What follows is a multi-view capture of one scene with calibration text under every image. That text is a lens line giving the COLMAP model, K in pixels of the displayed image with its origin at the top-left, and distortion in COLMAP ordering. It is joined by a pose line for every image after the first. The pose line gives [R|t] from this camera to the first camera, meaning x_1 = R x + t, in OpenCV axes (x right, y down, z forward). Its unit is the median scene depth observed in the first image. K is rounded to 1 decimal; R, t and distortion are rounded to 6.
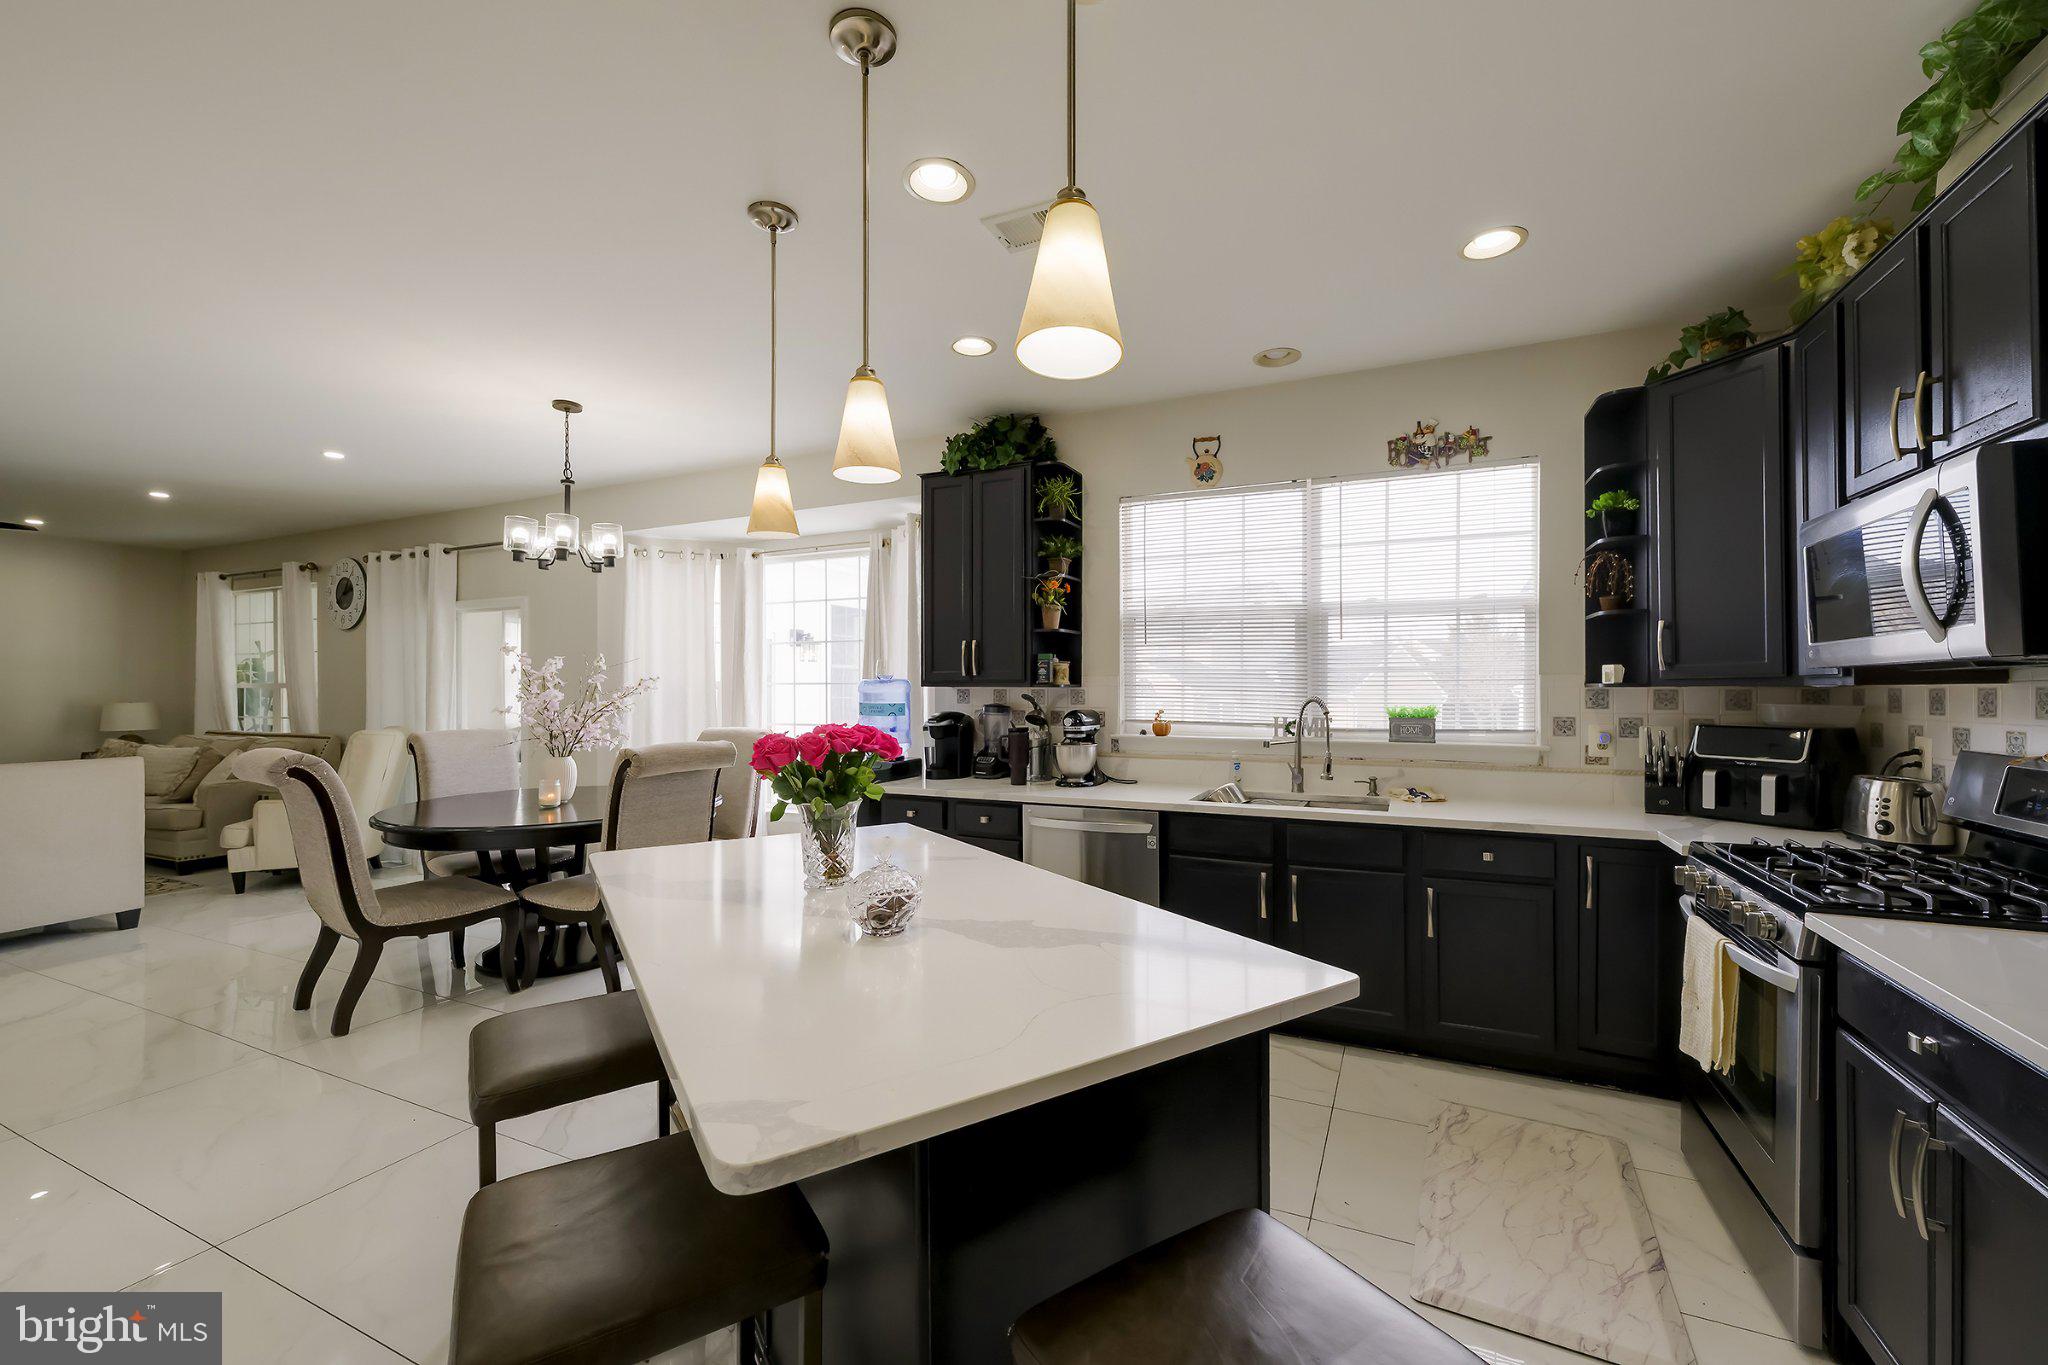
lens RADIAL K [[807.9, 0, 1024.7], [0, 807.9, 682.9], [0, 0, 1]] dist [-0.007755, 0.000957]
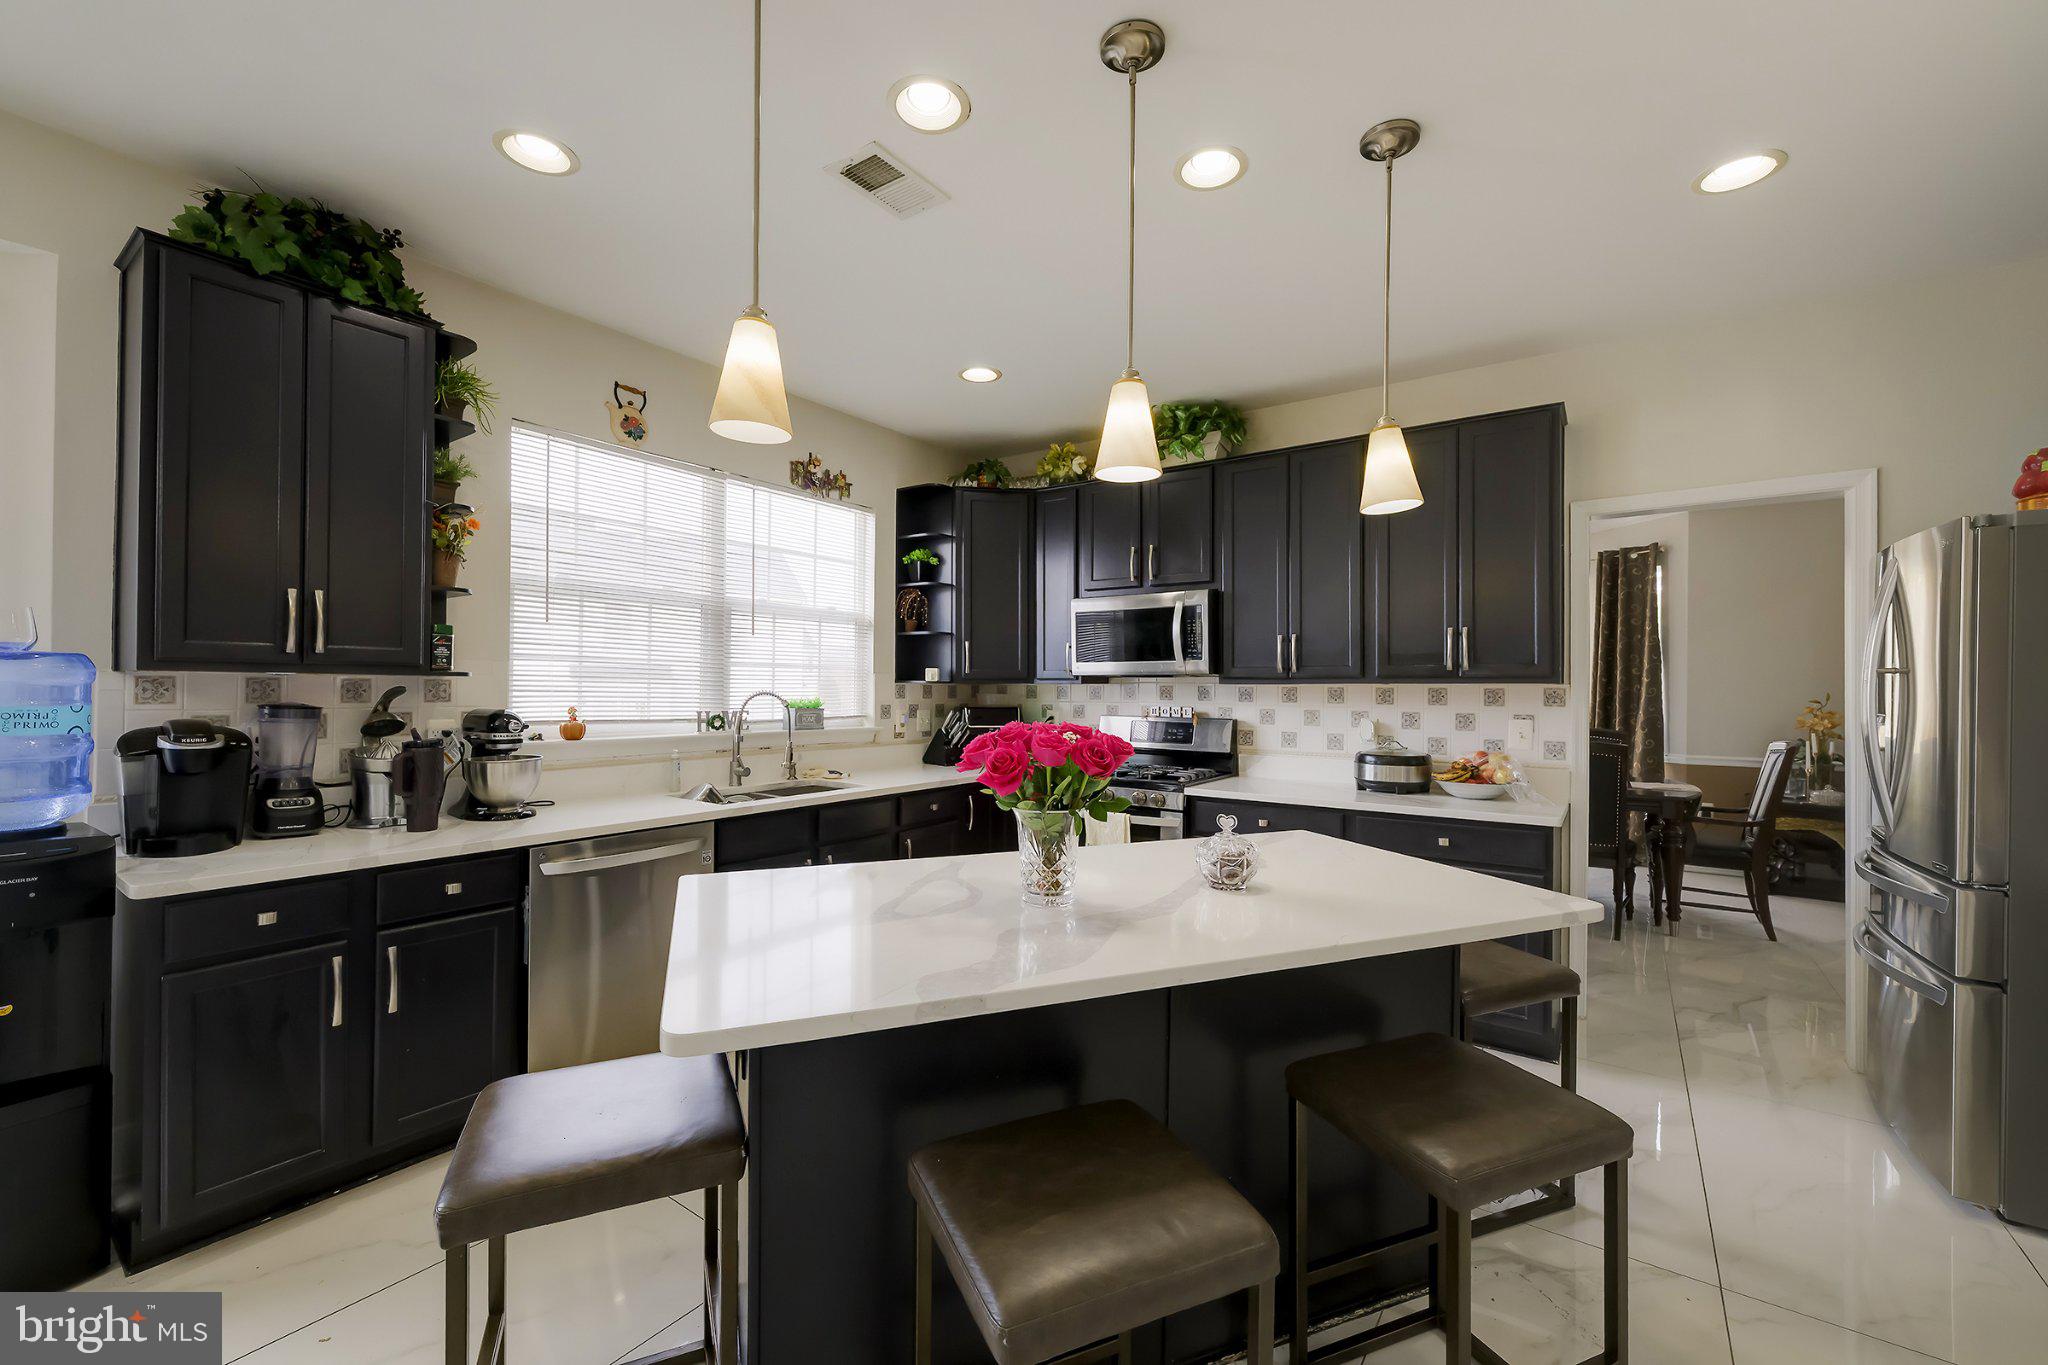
lens RADIAL K [[807.9, 0, 1030.4], [0, 807.9, 687.9], [0, 0, 1]] dist [-0.007755, 0.000957]
pose [[0.192174, 0.002238, 0.981358, -0.558515], [-0.014922, 0.999888, 0.000641, 0.008020], [-0.981247, -0.014767, 0.192186, 0.438447]]
